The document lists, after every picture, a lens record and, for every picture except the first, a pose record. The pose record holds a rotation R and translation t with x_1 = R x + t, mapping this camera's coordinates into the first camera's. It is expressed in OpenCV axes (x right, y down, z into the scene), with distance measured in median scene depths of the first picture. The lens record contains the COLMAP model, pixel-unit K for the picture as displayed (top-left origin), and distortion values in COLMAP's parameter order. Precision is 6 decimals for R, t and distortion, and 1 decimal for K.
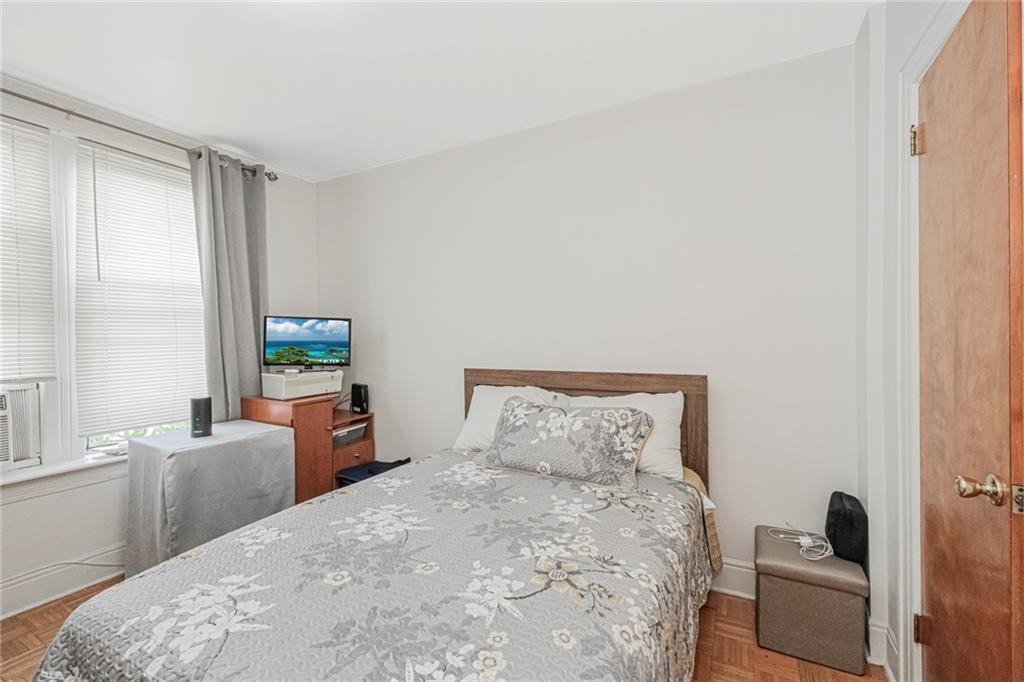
lens RADIAL K [[441.3, 0, 513.6], [0, 441.3, 337.1], [0, 0, 1]] dist [-0.000008, -0.000654]
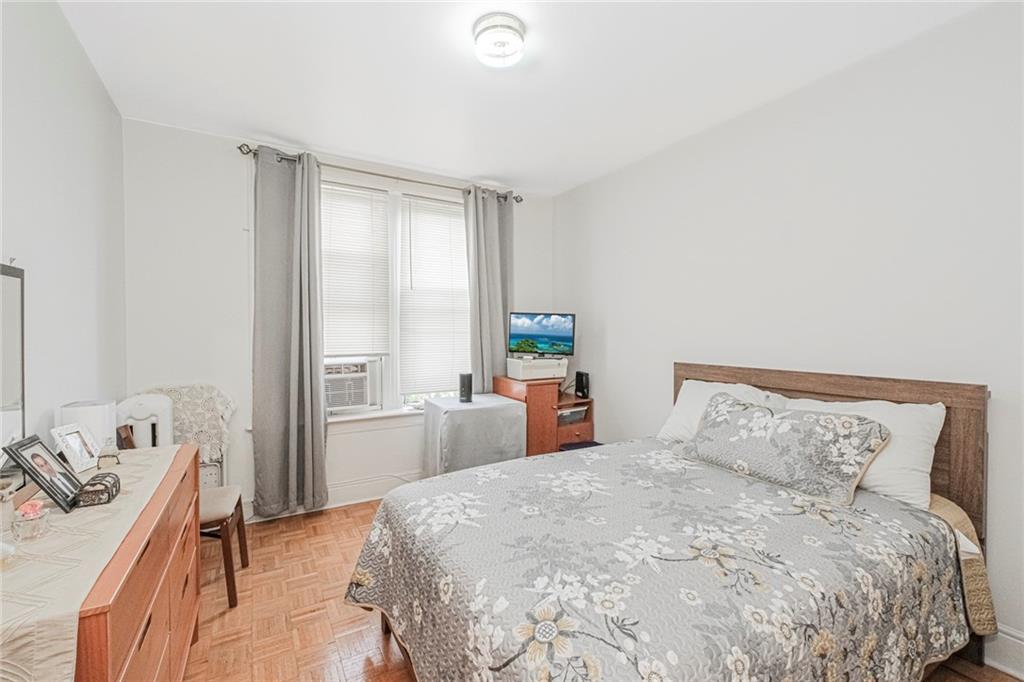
lens RADIAL K [[441.3, 0, 513.6], [0, 441.3, 337.1], [0, 0, 1]] dist [-0.000008, -0.000654]
pose [[0.853311, 0.020844, -0.520985, 0.141583], [-0.015390, 0.999772, 0.014793, 0.004131], [0.521175, -0.004605, 0.853437, -0.091843]]
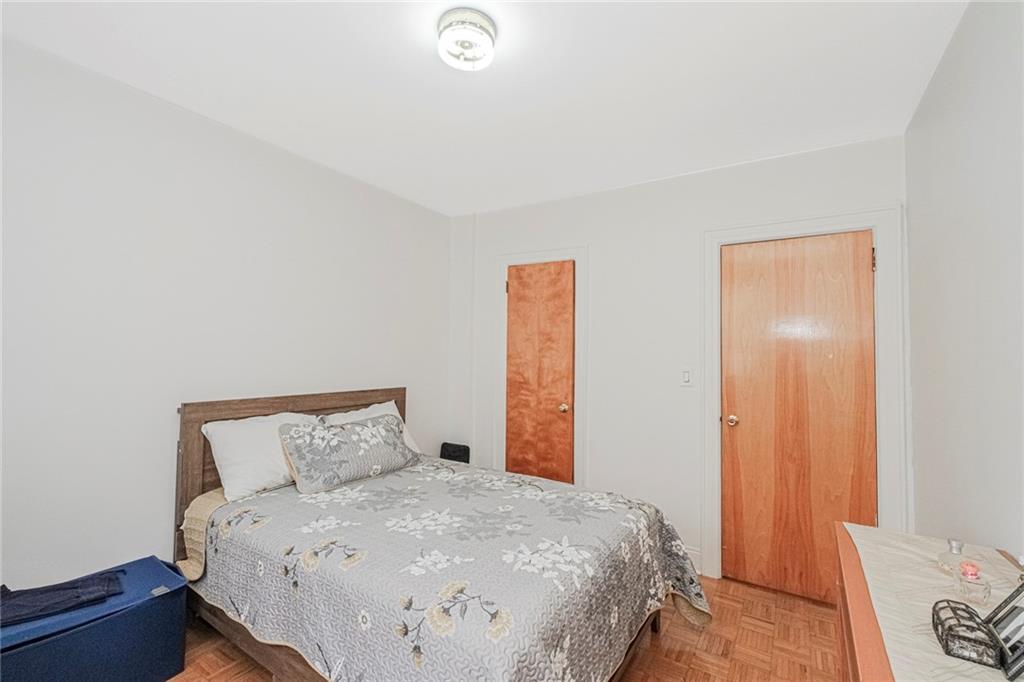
lens RADIAL K [[441.3, 0, 513.6], [0, 441.3, 337.1], [0, 0, 1]] dist [-0.000008, -0.000654]
pose [[0.081521, 0.053292, 0.995246, -1.138976], [-0.007707, 0.998573, -0.052839, -0.010228], [-0.996642, -0.003363, 0.081815, 0.522200]]
